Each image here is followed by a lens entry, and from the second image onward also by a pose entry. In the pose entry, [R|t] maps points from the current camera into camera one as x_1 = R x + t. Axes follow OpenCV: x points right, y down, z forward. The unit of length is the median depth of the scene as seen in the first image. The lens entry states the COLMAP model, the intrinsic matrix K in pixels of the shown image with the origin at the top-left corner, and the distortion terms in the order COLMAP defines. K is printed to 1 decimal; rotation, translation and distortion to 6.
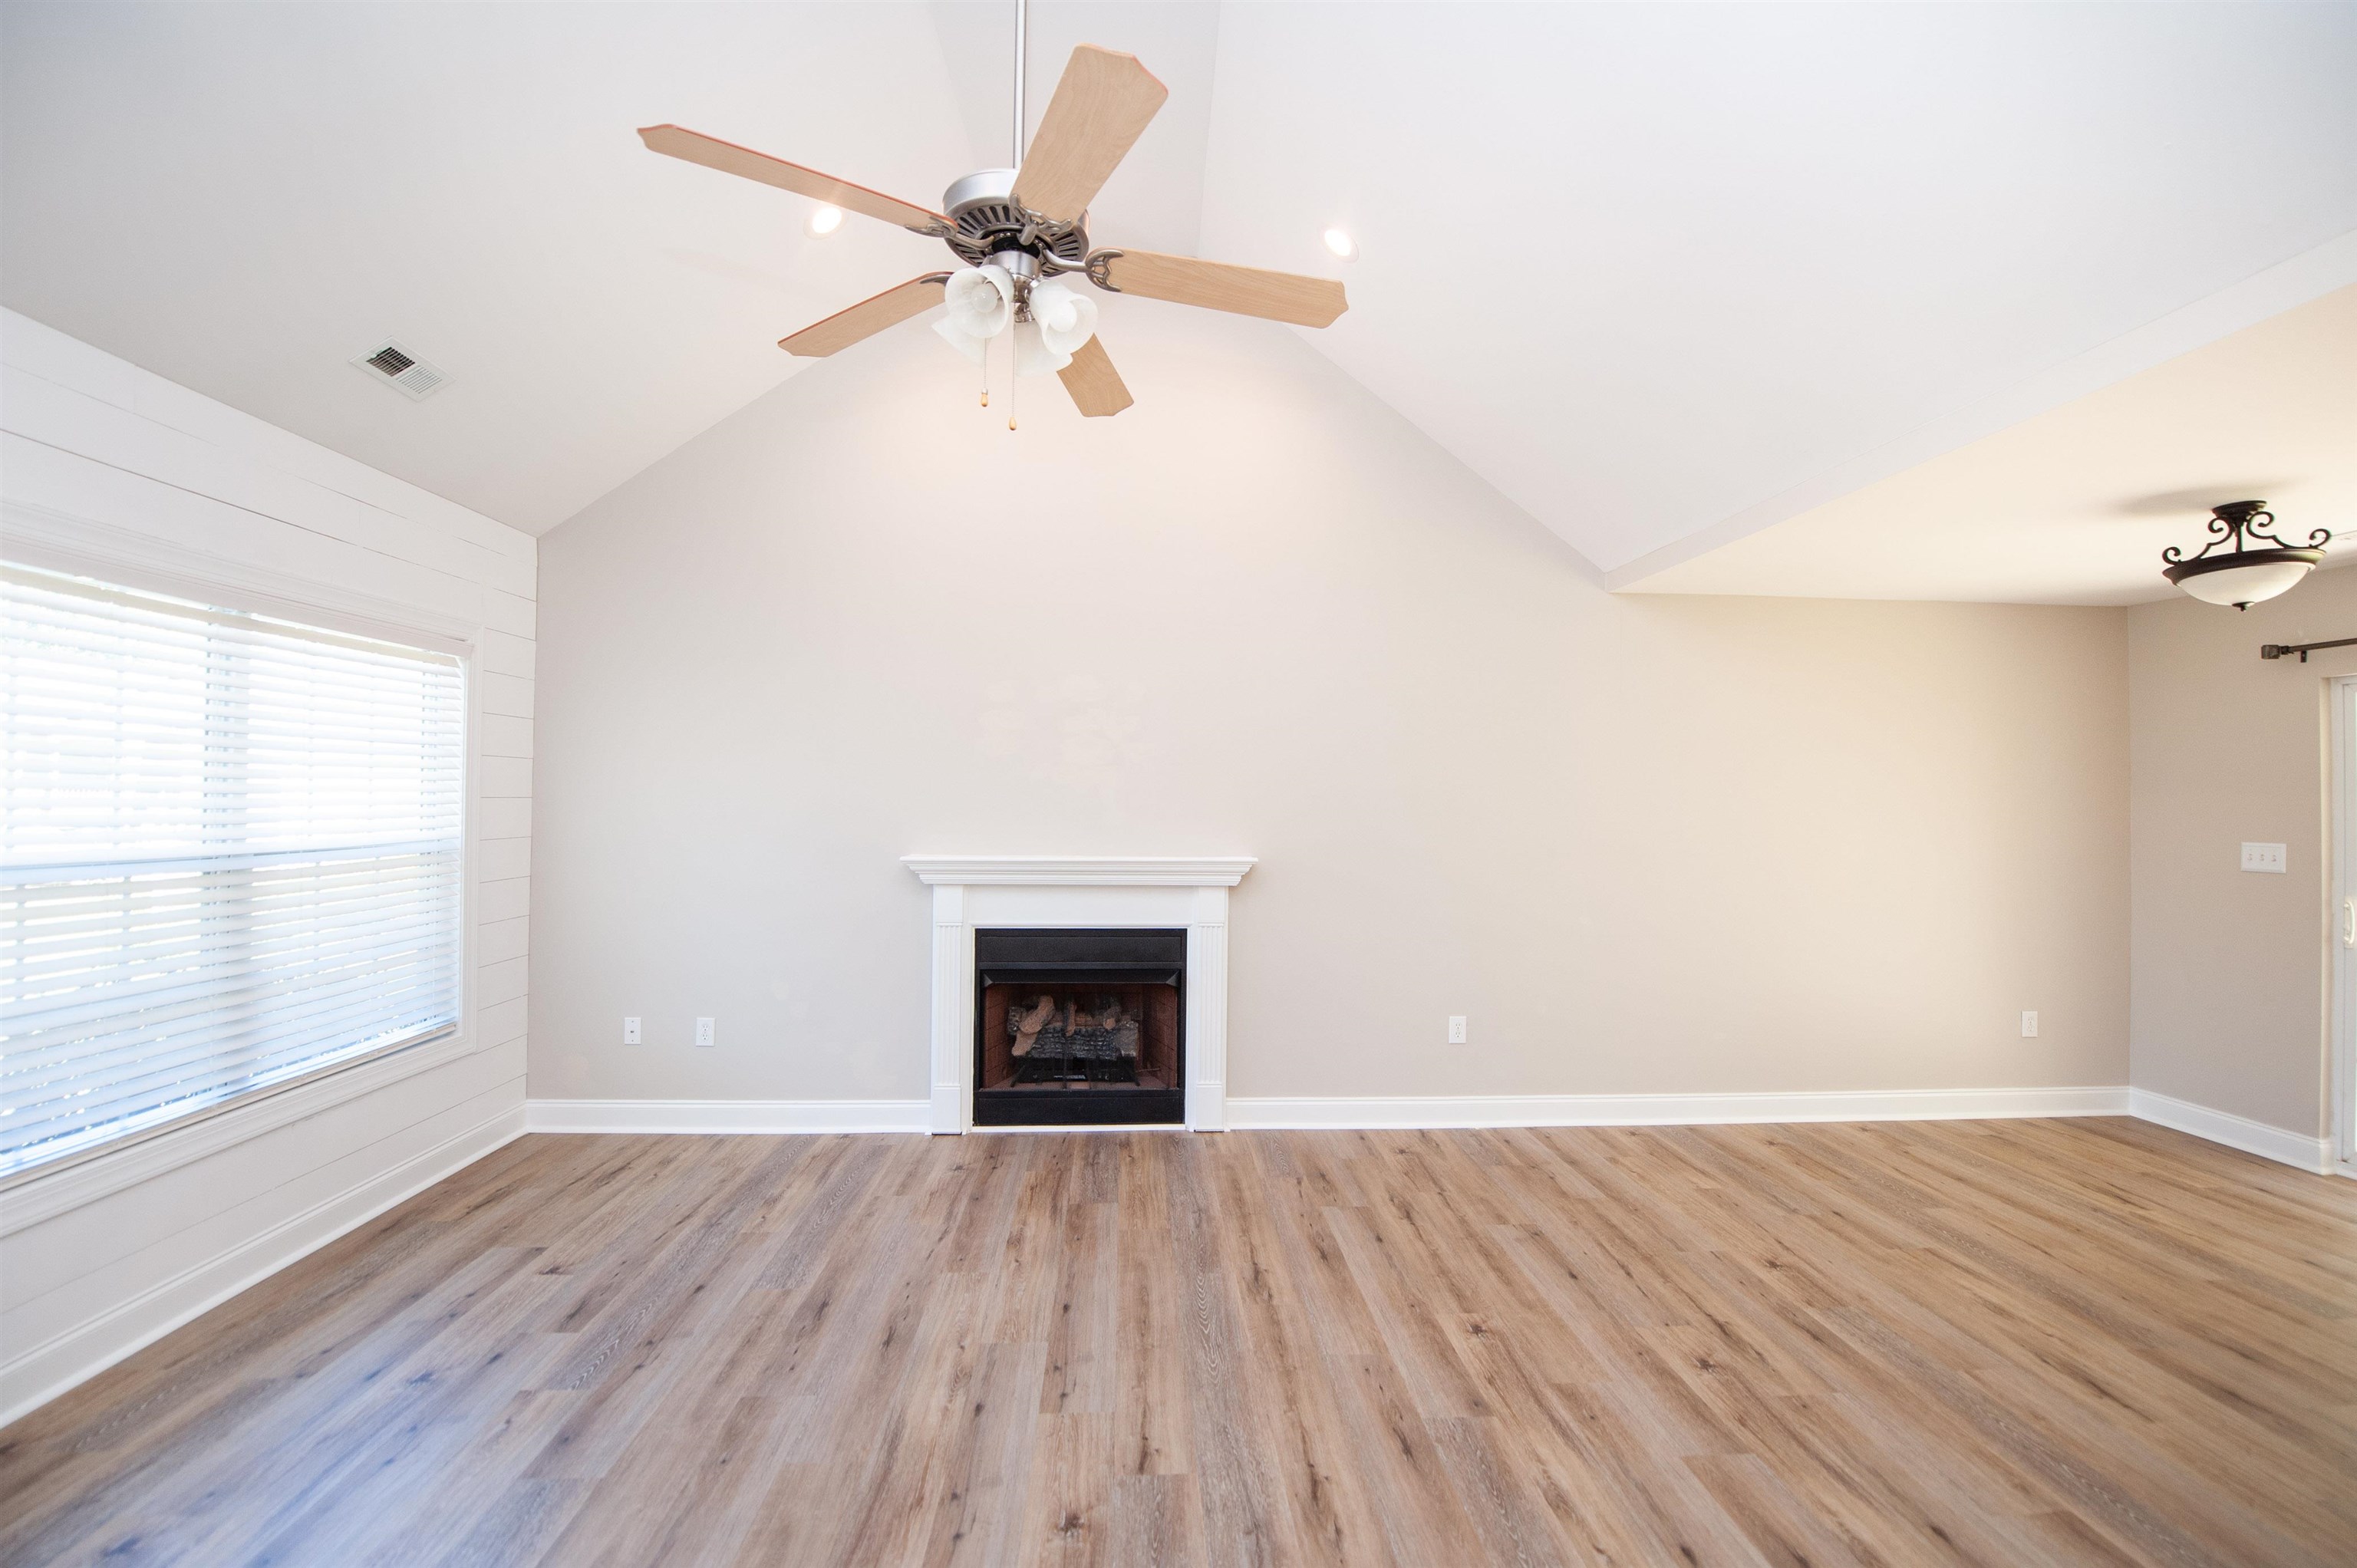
lens RADIAL K [[974.8, 0, 1190.4], [0, 974.8, 808.1], [0, 0, 1]] dist [-0.014537, -0.000105]
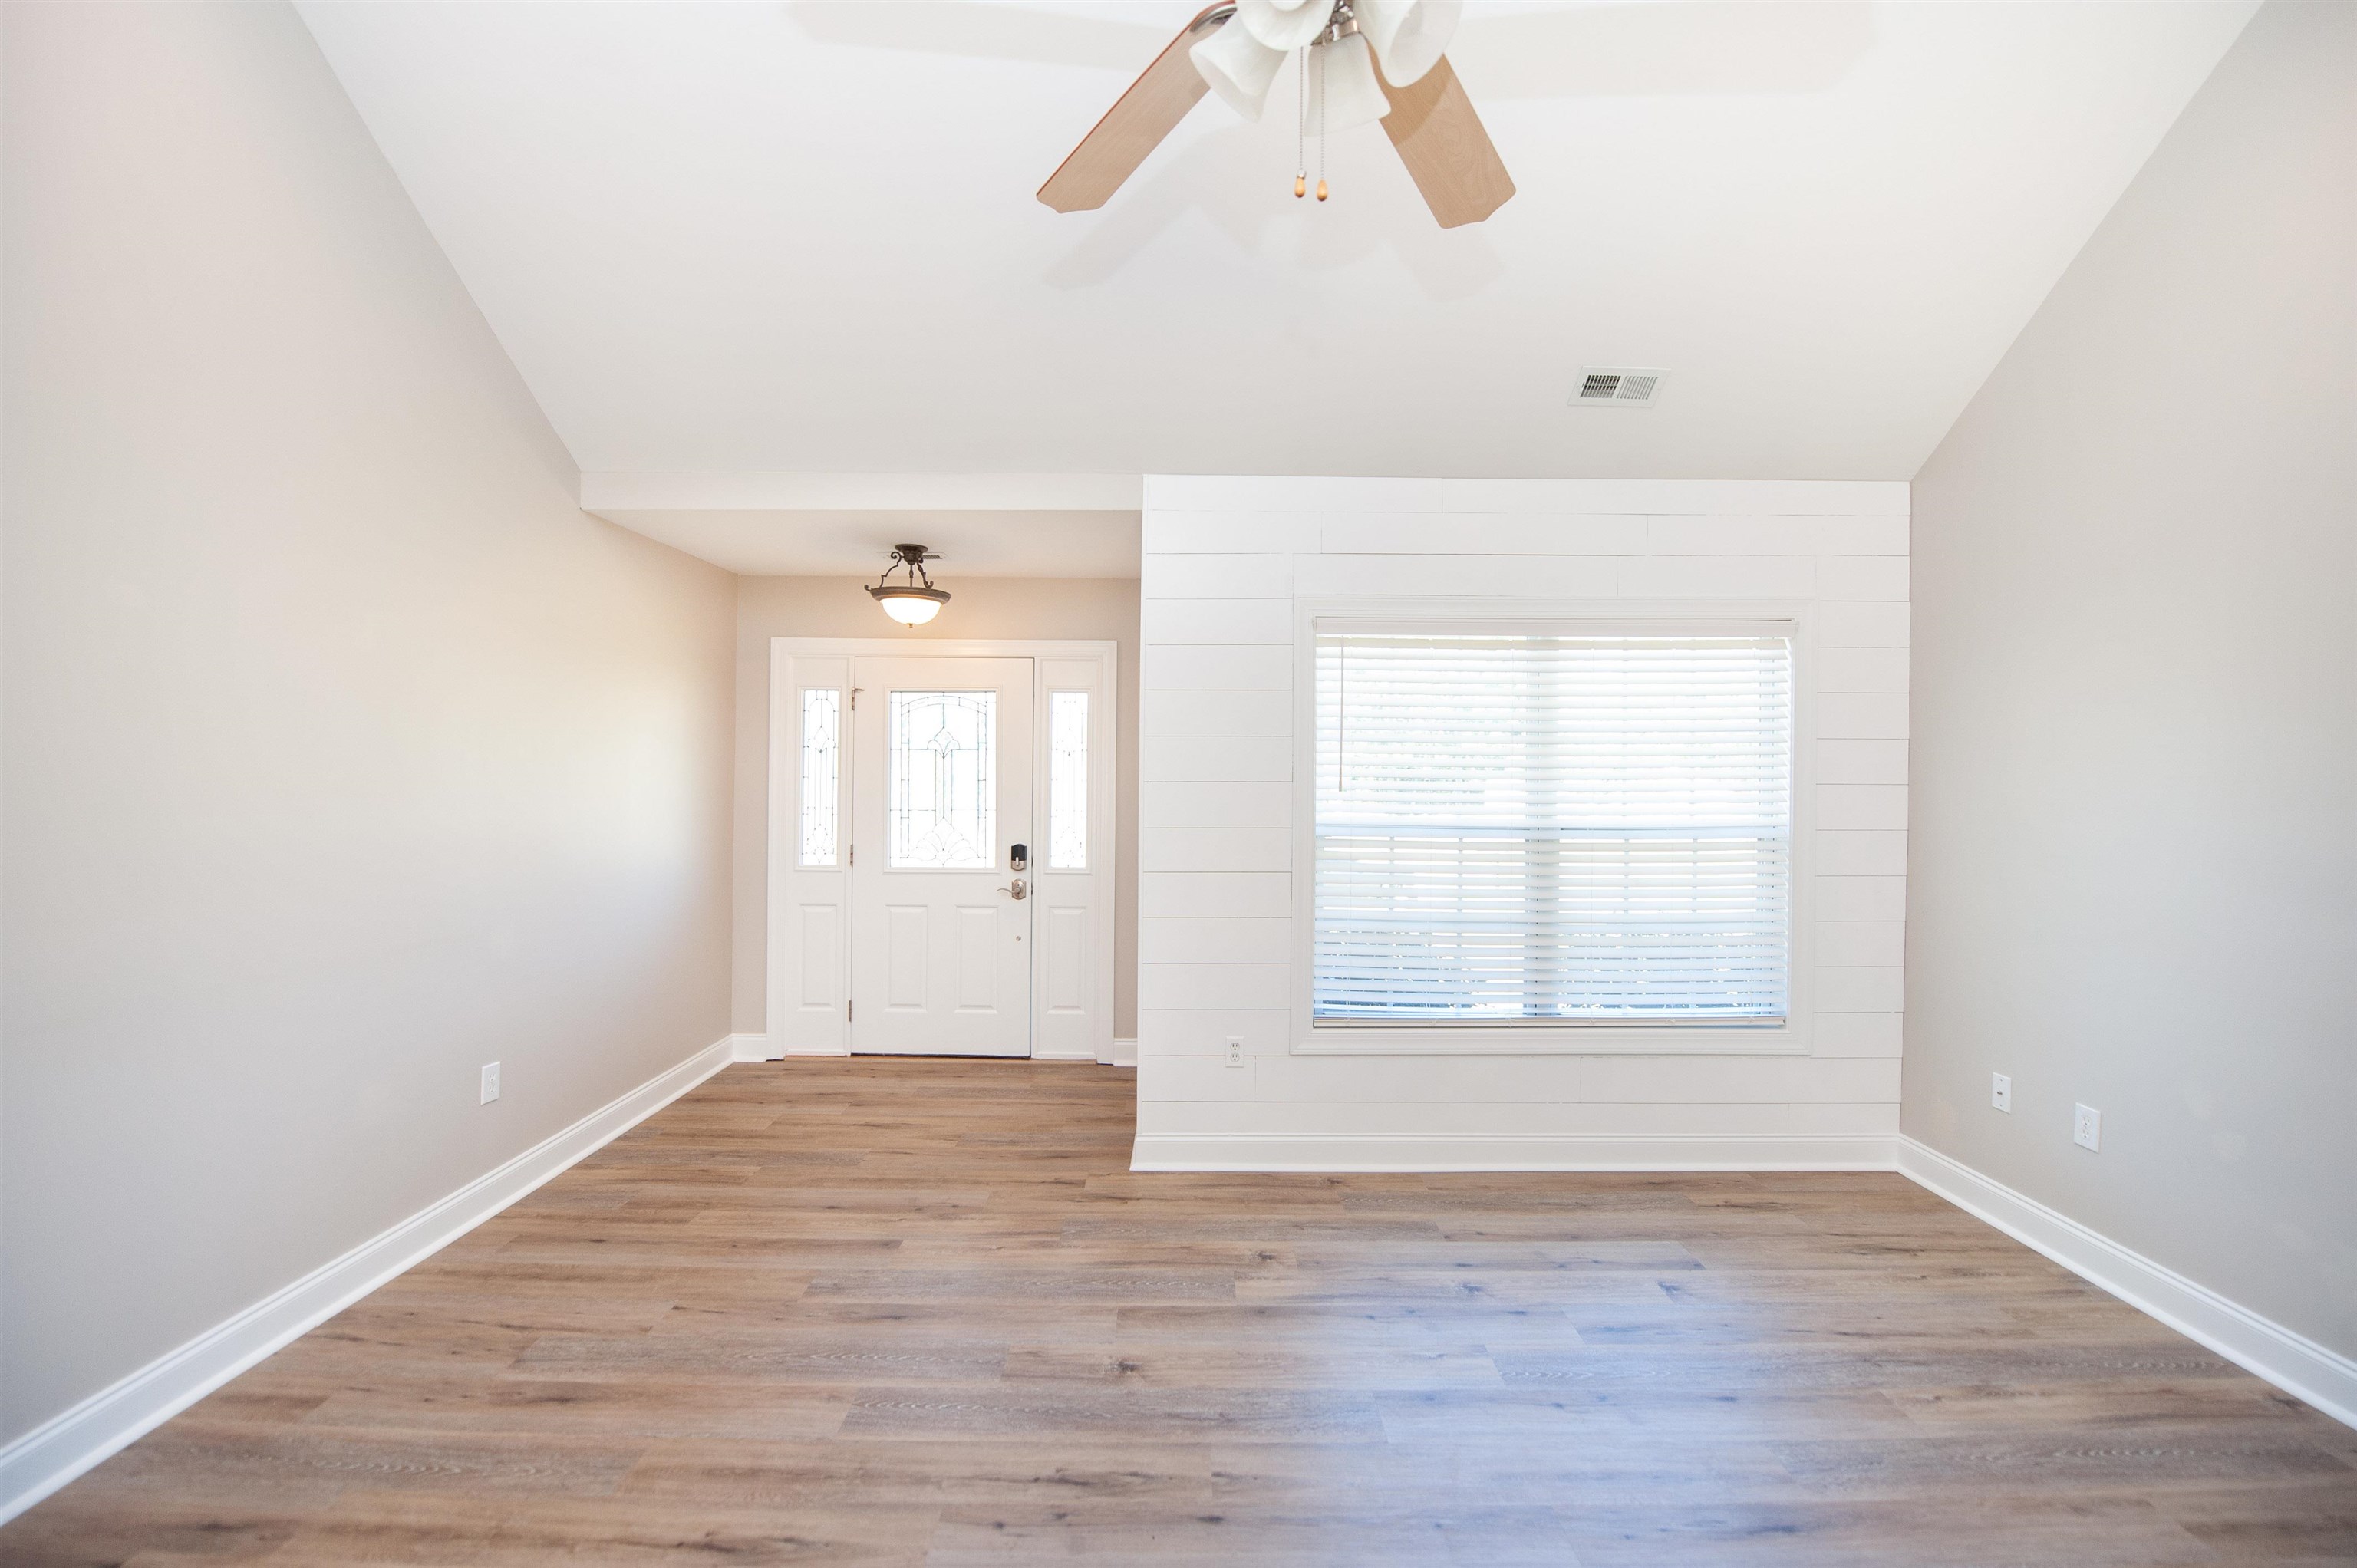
lens RADIAL K [[974.8, 0, 1199.8], [0, 974.8, 797.7], [0, 0, 1]] dist [-0.014537, -0.000105]
pose [[-0.050599, 0.012376, -0.998642, 0.300158], [-0.014380, 0.999811, 0.013120, -0.001805], [0.998616, 0.015025, -0.050411, 0.597110]]
